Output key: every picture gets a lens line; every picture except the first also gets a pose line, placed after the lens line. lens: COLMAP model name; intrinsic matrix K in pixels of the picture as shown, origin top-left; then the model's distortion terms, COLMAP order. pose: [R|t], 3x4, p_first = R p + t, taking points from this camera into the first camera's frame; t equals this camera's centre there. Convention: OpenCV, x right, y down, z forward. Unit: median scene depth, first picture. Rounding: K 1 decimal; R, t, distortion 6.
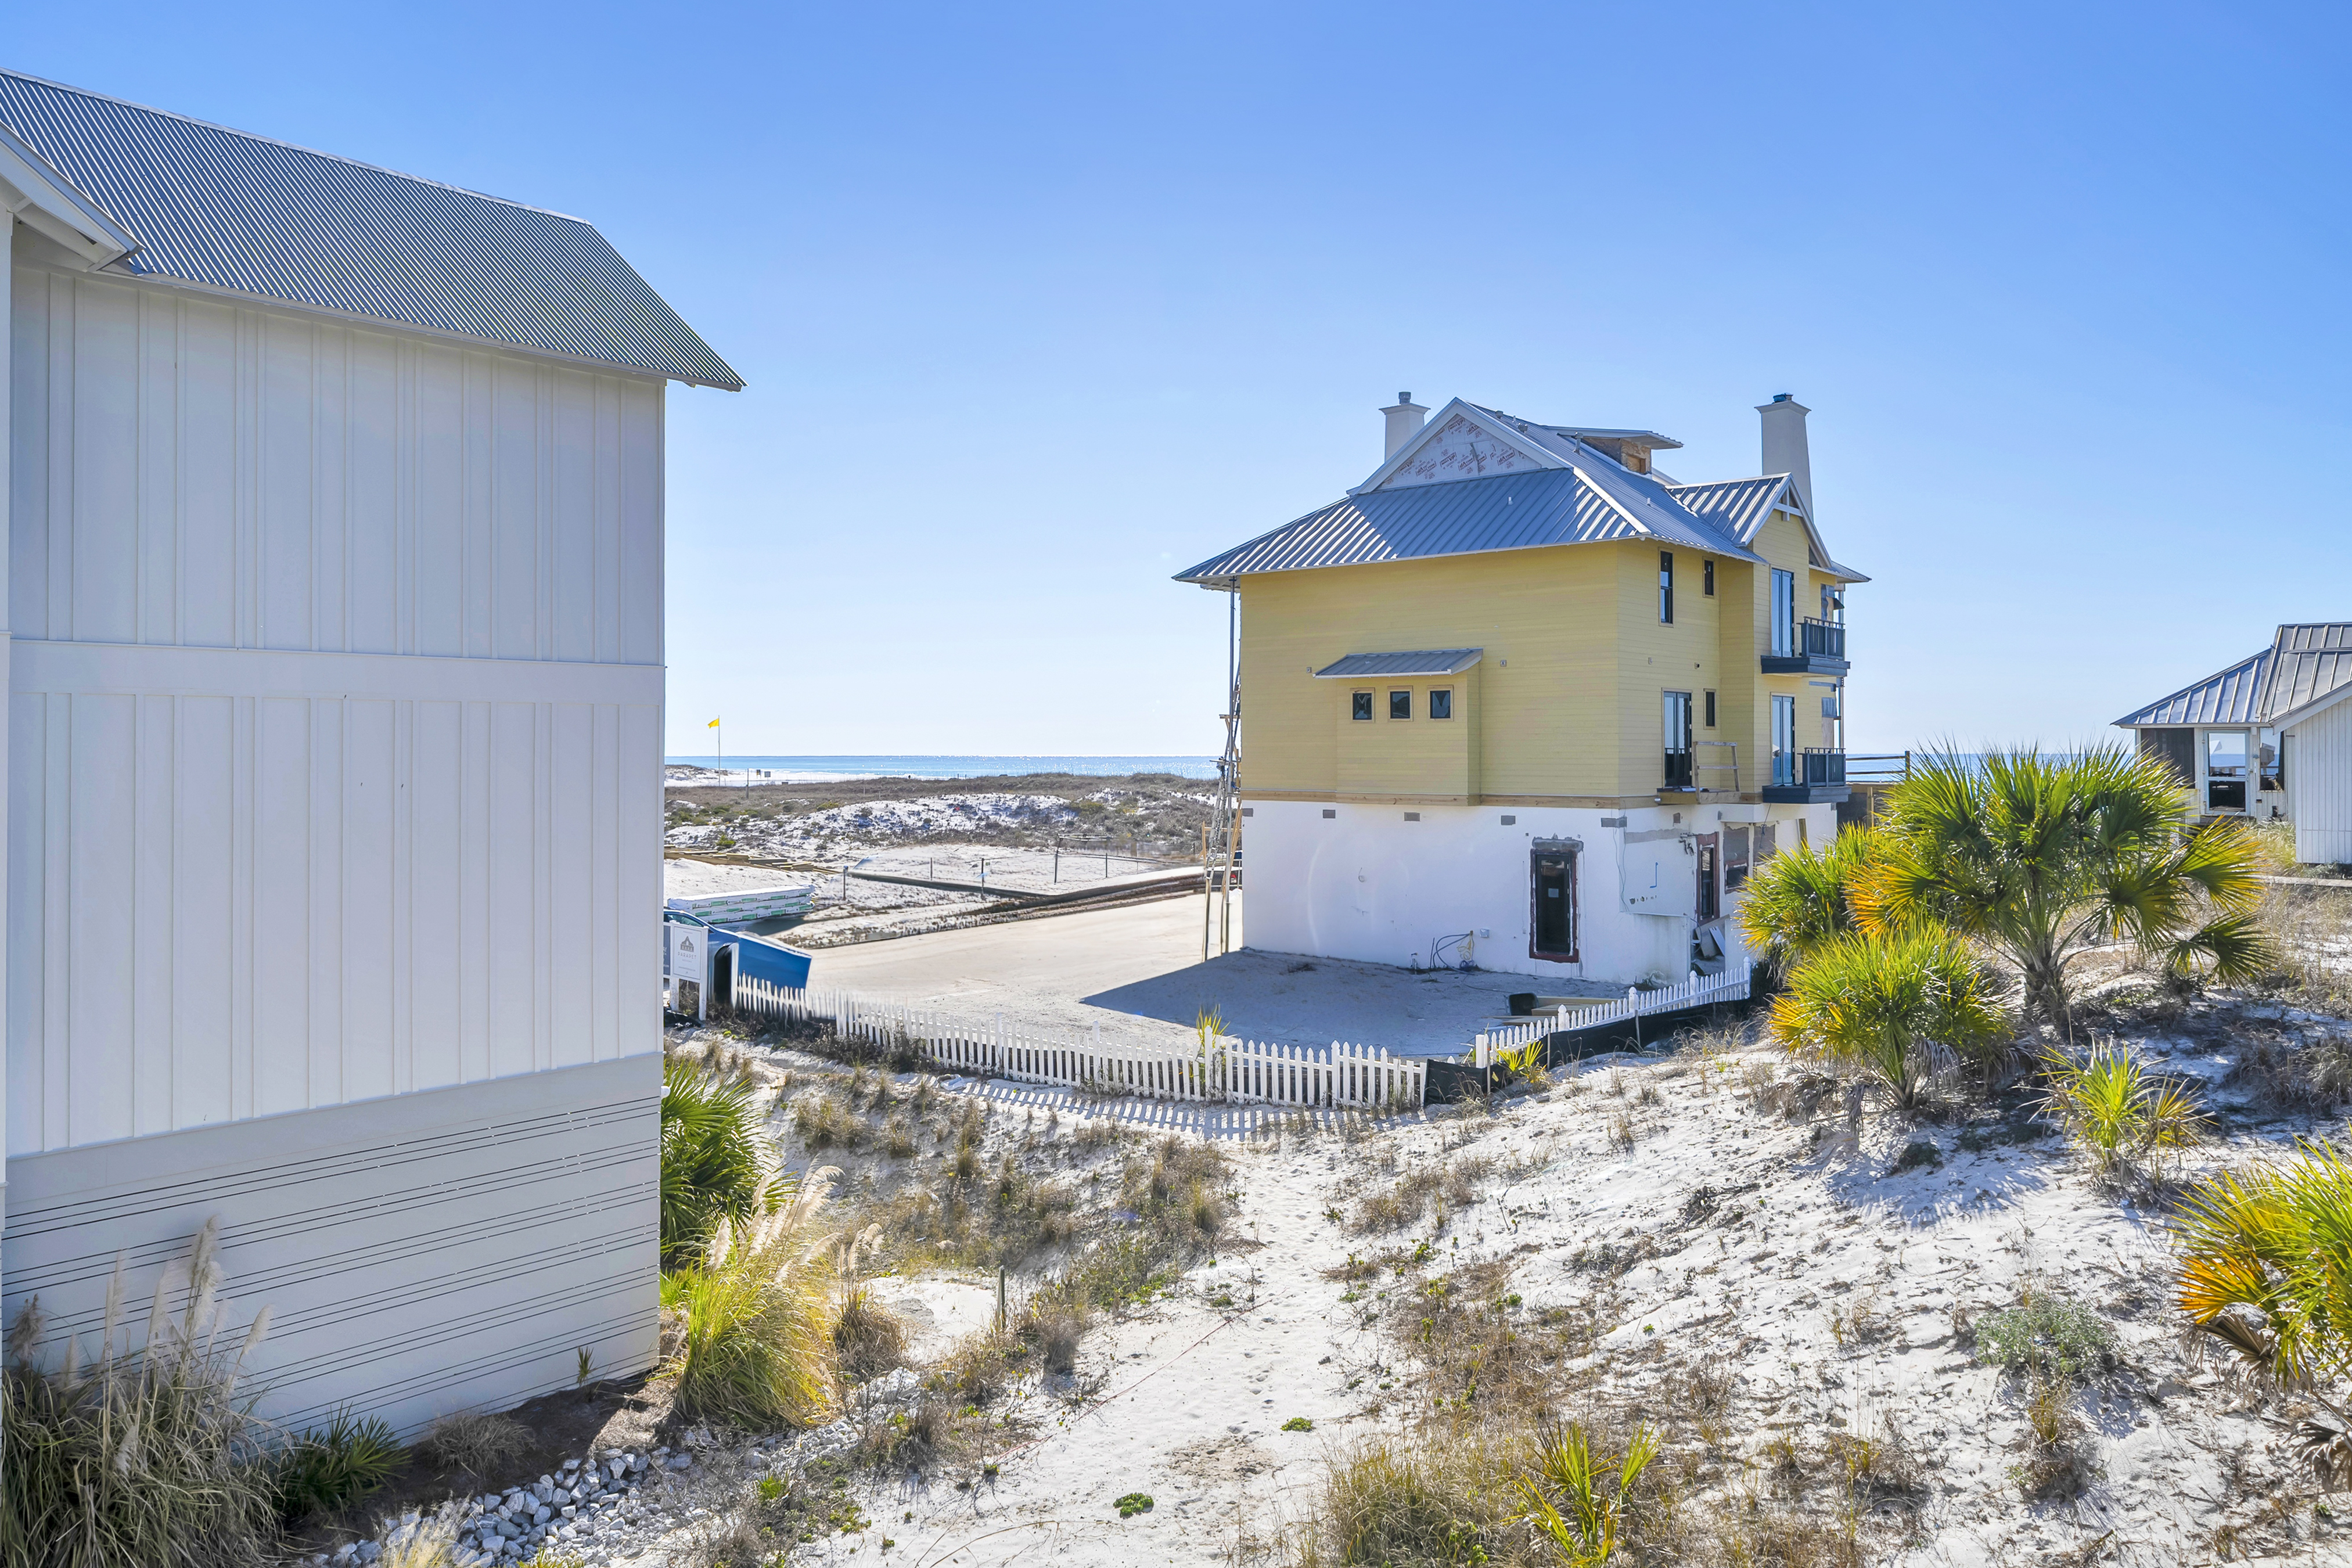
lens RADIAL K [[1618.6, 0, 1229.9], [0, 1618.6, 713.2], [0, 0, 1]] dist [-0.004062, 0.006302]
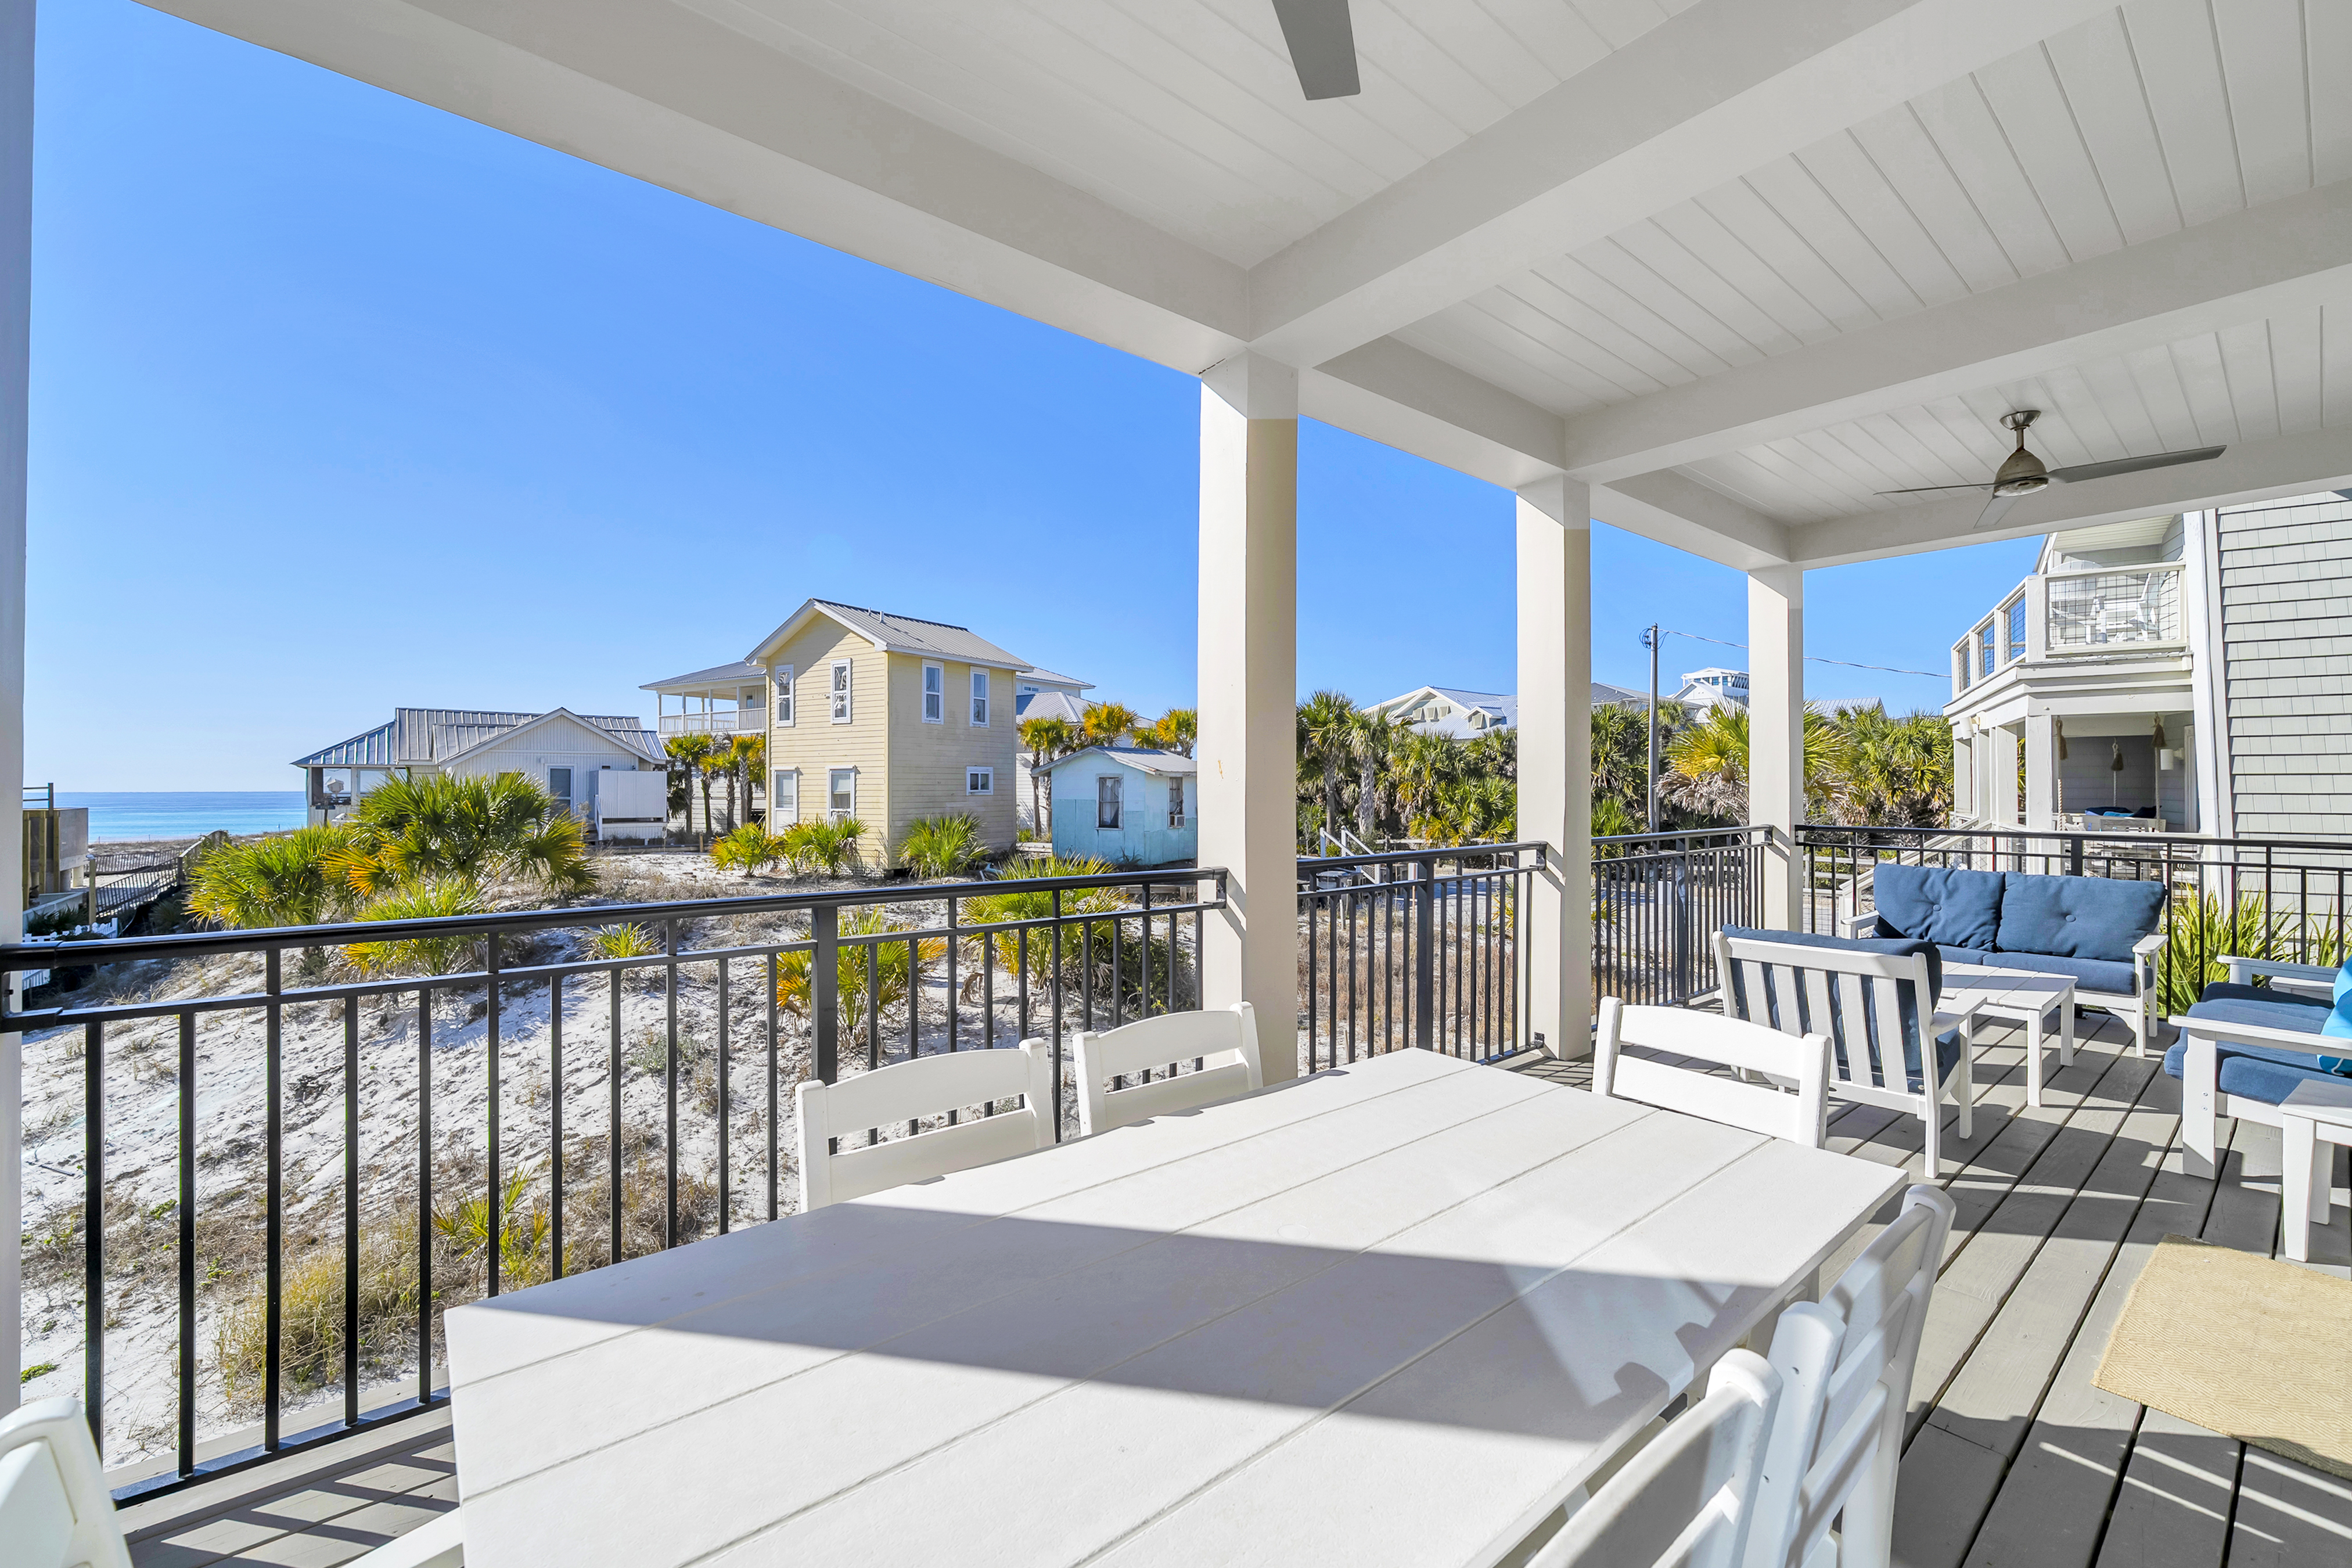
lens RADIAL K [[943.6, 0, 1137.4], [0, 943.6, 782.5], [0, 0, 1]] dist [0.000666, -0.000641]
pose [[0.184362, 0.005789, 0.982841, -0.169486], [-0.019225, 0.999813, -0.002283, 0.010446], [-0.982670, -0.018474, 0.184438, 0.059965]]
